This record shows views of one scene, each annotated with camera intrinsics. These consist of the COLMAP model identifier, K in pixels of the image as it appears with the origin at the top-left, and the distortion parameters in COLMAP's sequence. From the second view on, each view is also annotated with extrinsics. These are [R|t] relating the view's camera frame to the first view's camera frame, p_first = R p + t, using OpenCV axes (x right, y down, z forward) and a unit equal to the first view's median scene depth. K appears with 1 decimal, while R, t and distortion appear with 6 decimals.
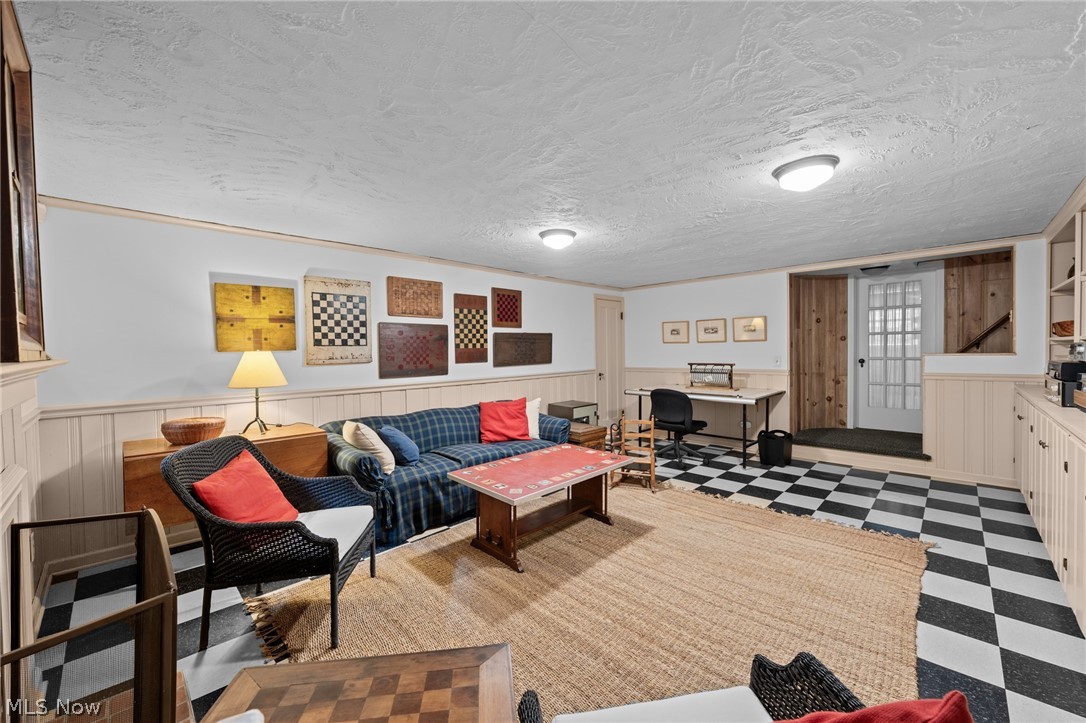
lens RADIAL K [[425.3, 0, 547.5], [0, 425.3, 357.9], [0, 0, 1]] dist [-0.002764, -0.000283]
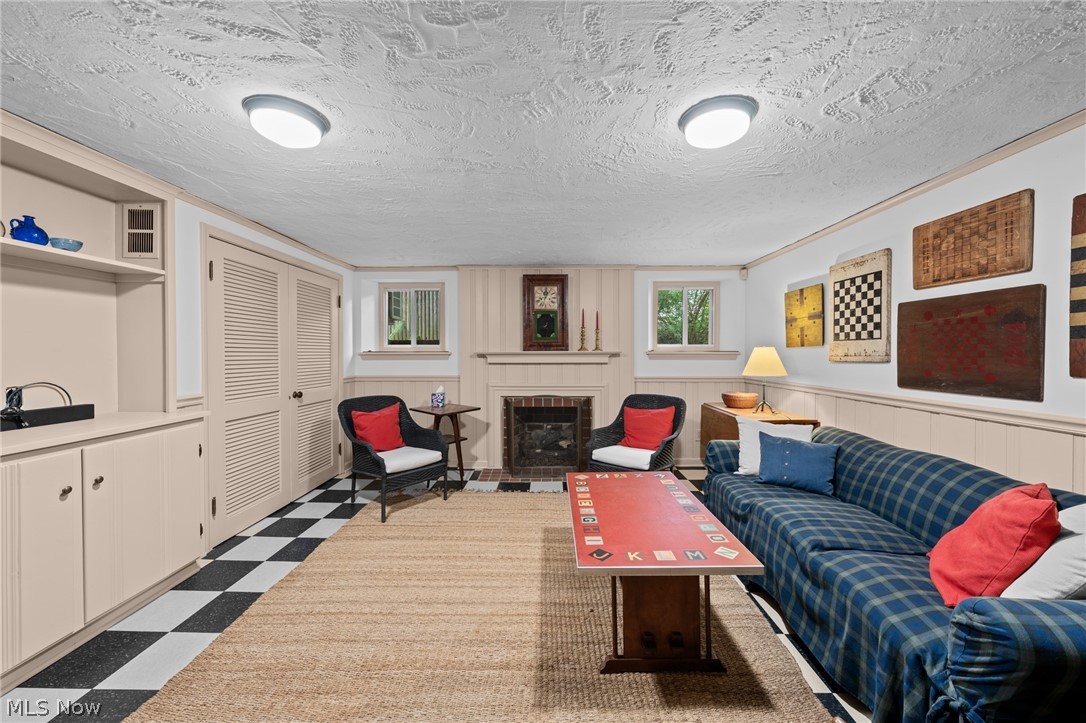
lens RADIAL K [[387.1, 0, 535.9], [0, 387.1, 356.7], [0, 0, 1]] dist [-0.000849, -0.000037]
pose [[-0.729195, 0.022289, -0.683943, 0.464050], [-0.001746, 0.999406, 0.034430, -0.020550], [0.684304, 0.026300, -0.728723, 1.106434]]
